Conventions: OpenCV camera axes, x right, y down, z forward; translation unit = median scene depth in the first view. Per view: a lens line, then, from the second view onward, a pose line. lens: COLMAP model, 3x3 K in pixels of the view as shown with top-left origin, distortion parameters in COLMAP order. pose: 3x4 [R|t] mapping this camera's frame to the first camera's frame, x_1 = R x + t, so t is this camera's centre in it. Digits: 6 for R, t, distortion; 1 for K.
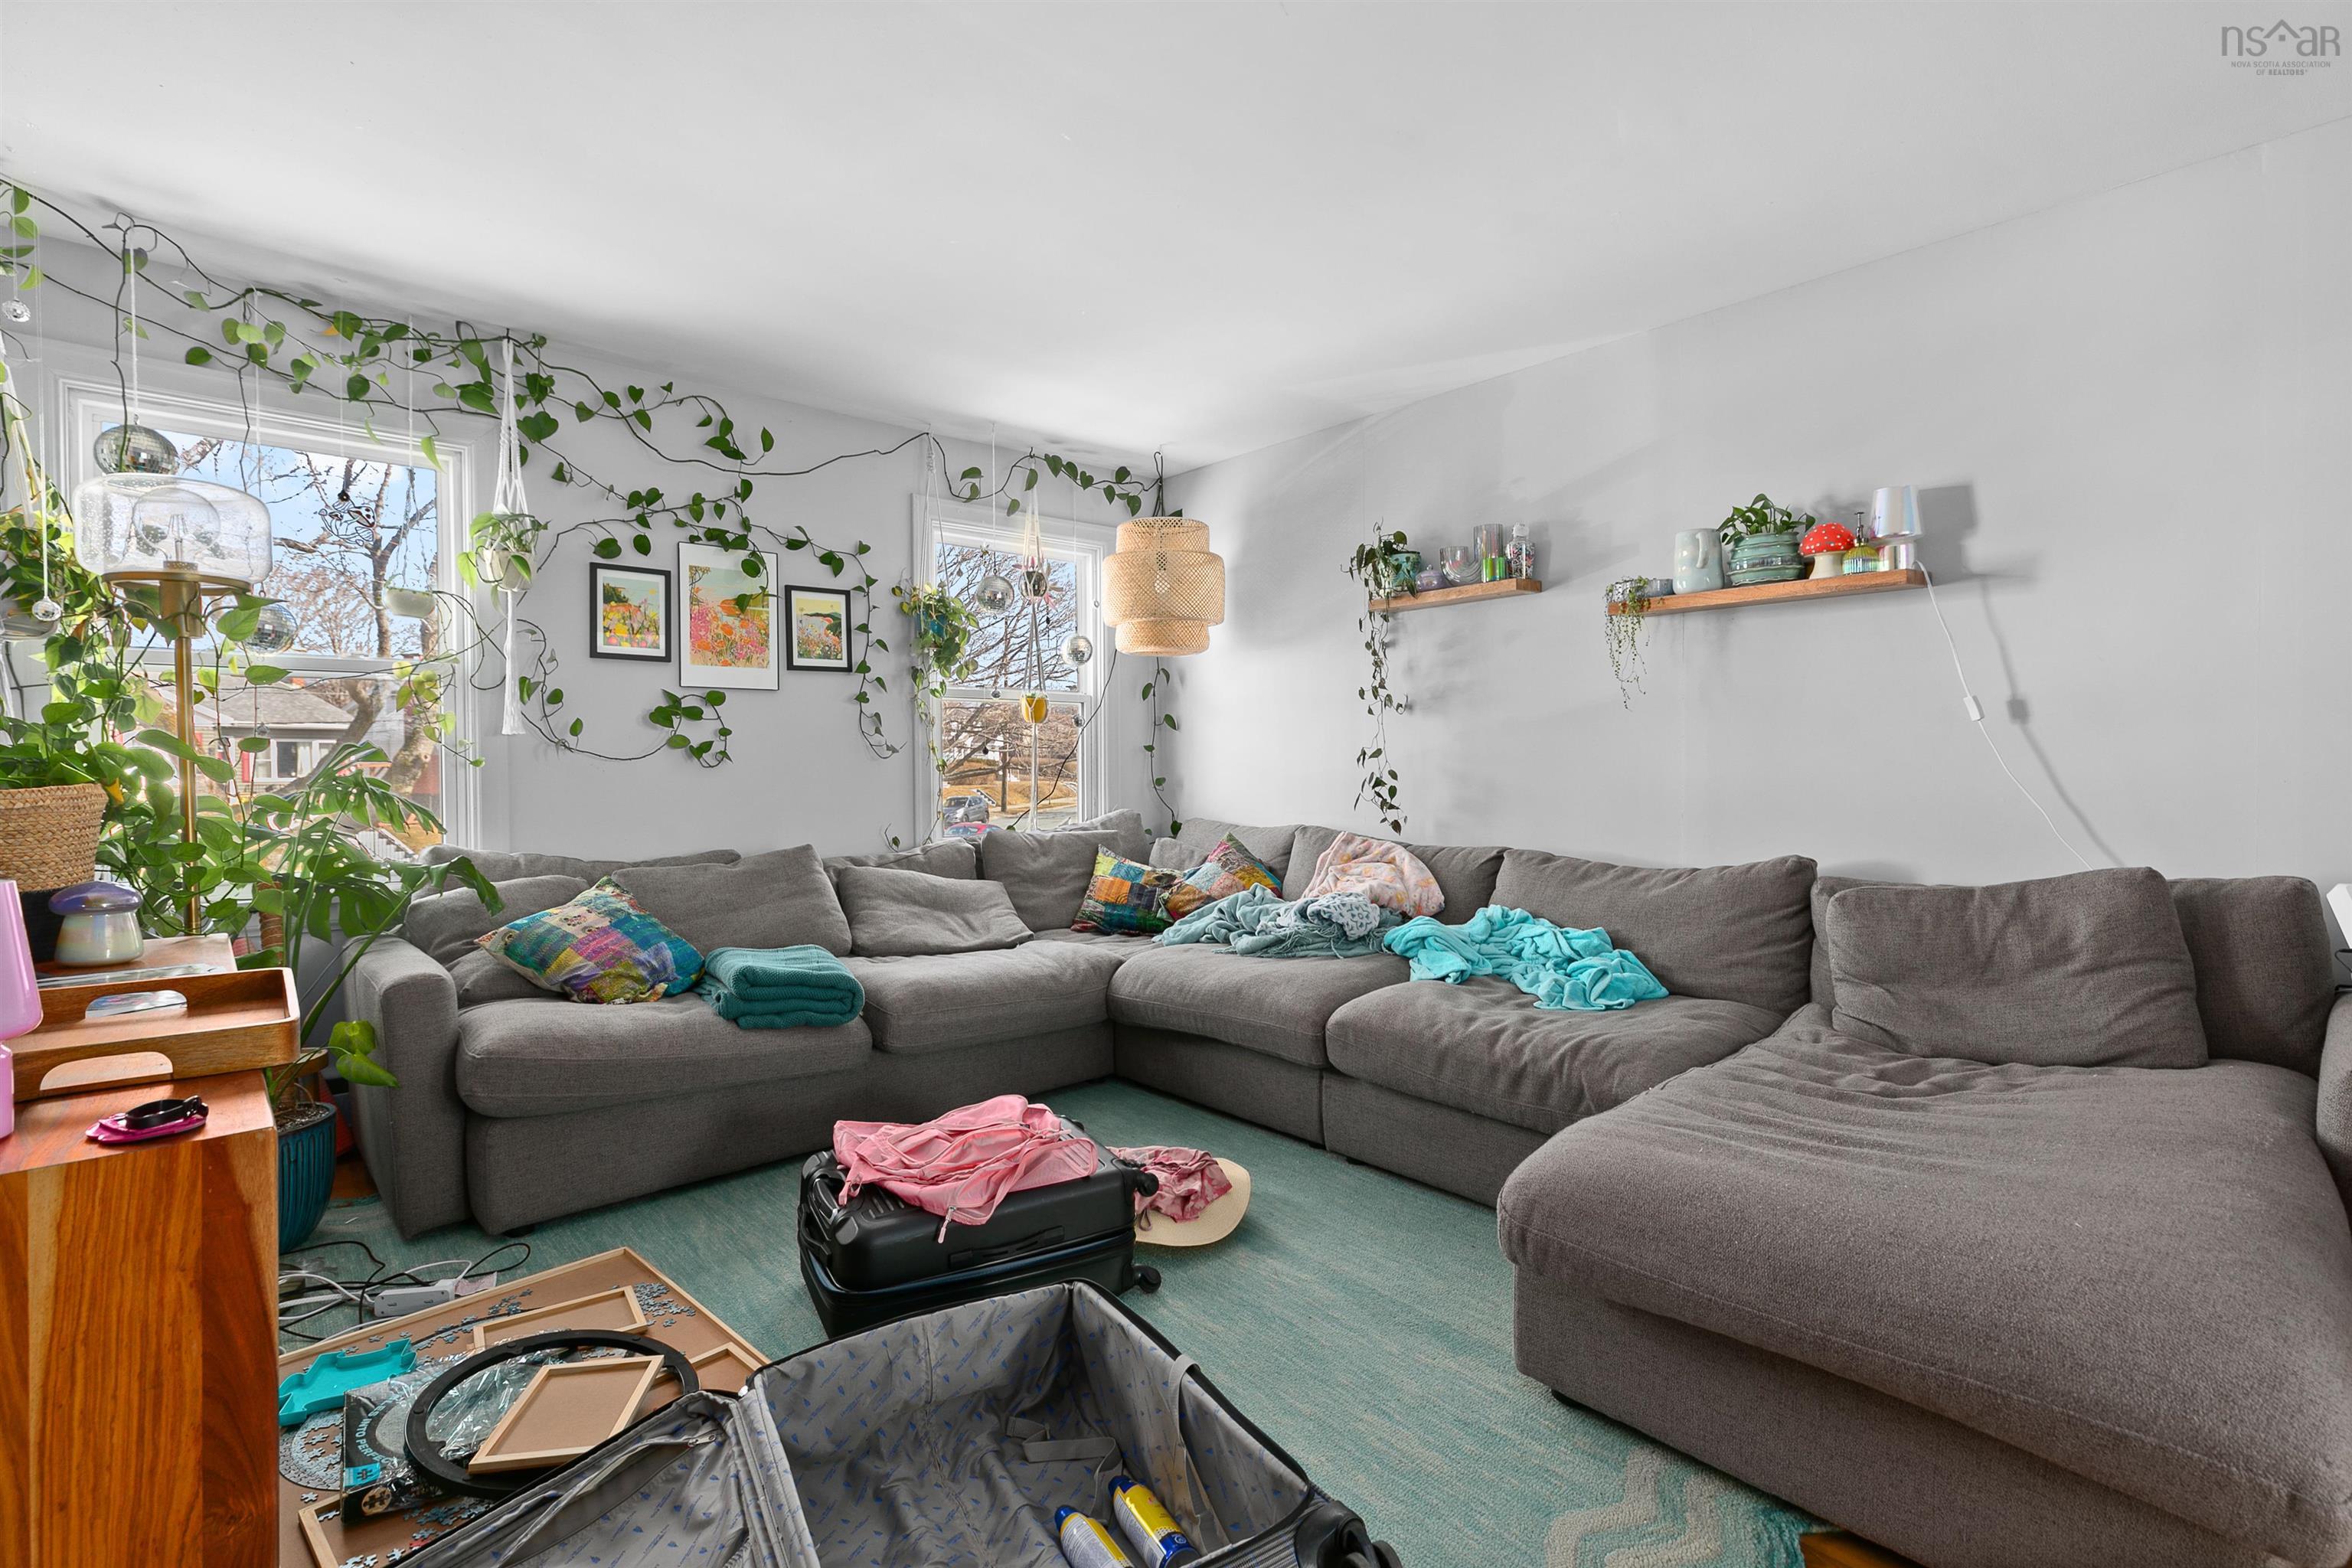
lens RADIAL K [[1080.8, 0, 1187.2], [0, 1080.8, 802.0], [0, 0, 1]] dist [0.019775, -0.000002]
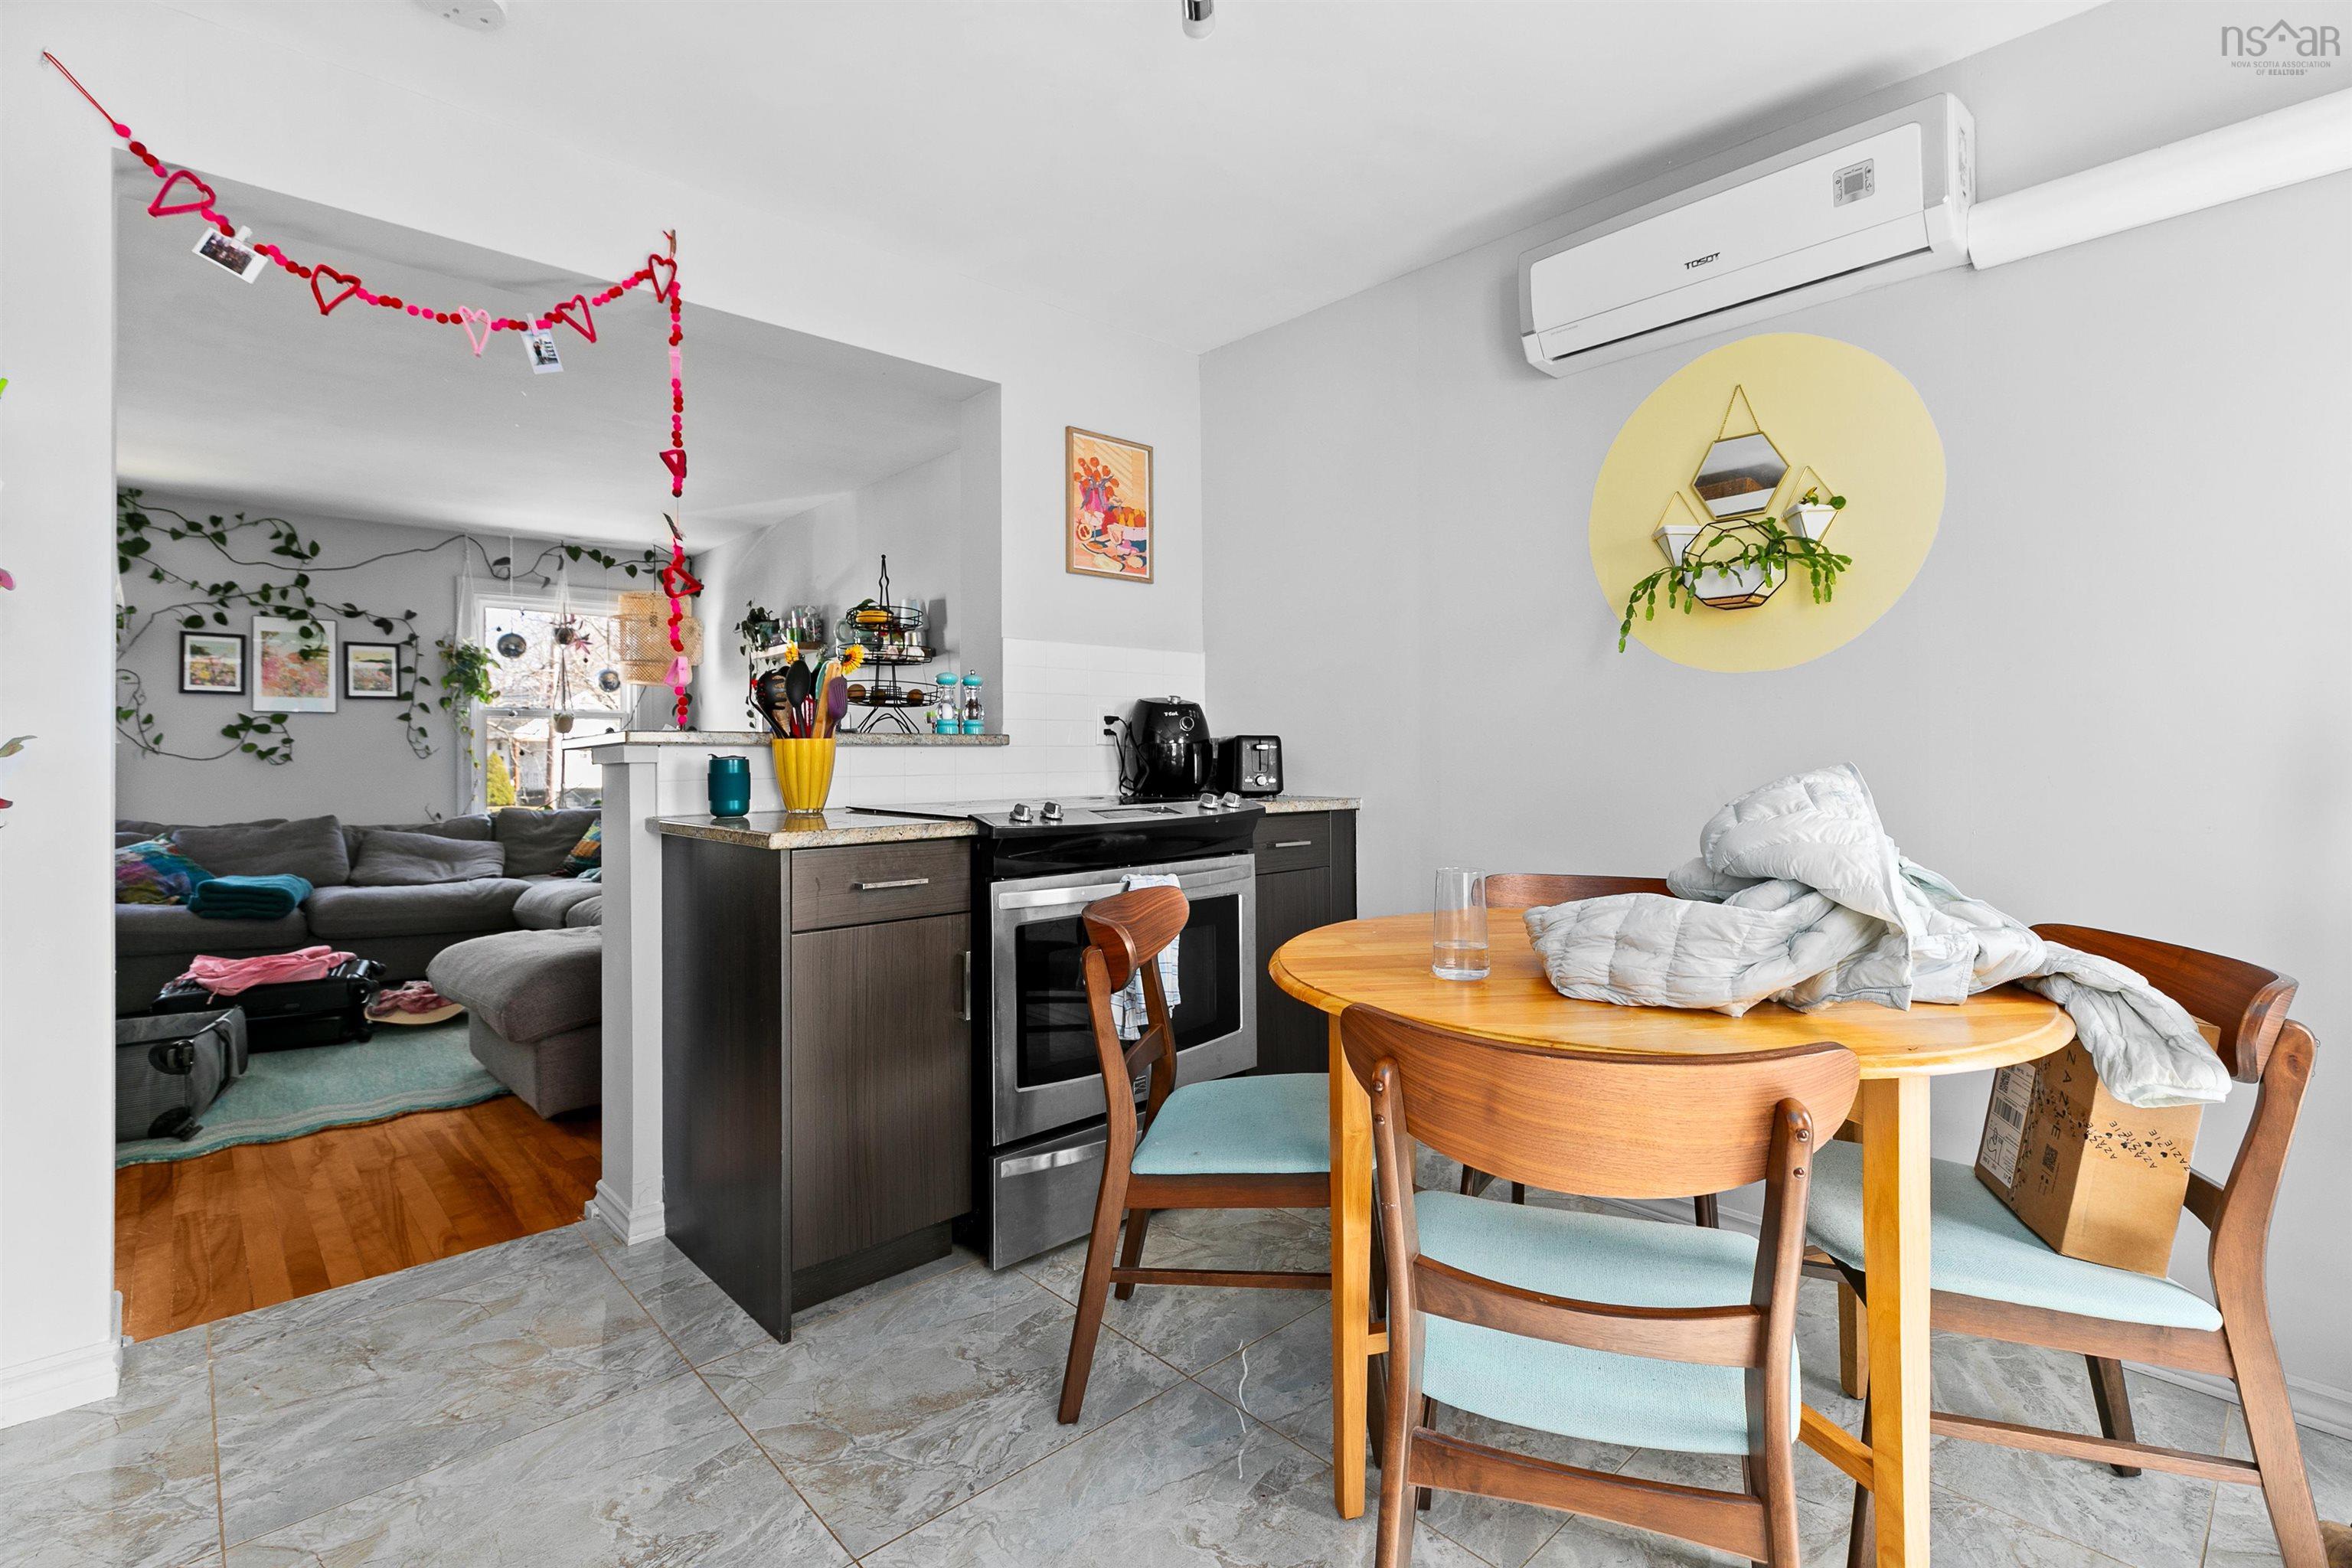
lens RADIAL K [[1080.8, 0, 1180.0], [0, 1080.8, 789.0], [0, 0, 1]] dist [0.019775, -0.000002]
pose [[0.999968, -0.001404, 0.007906, 0.805693], [0.001499, 0.999926, -0.012039, 0.022226], [-0.007888, 0.012050, 0.999896, -0.530645]]
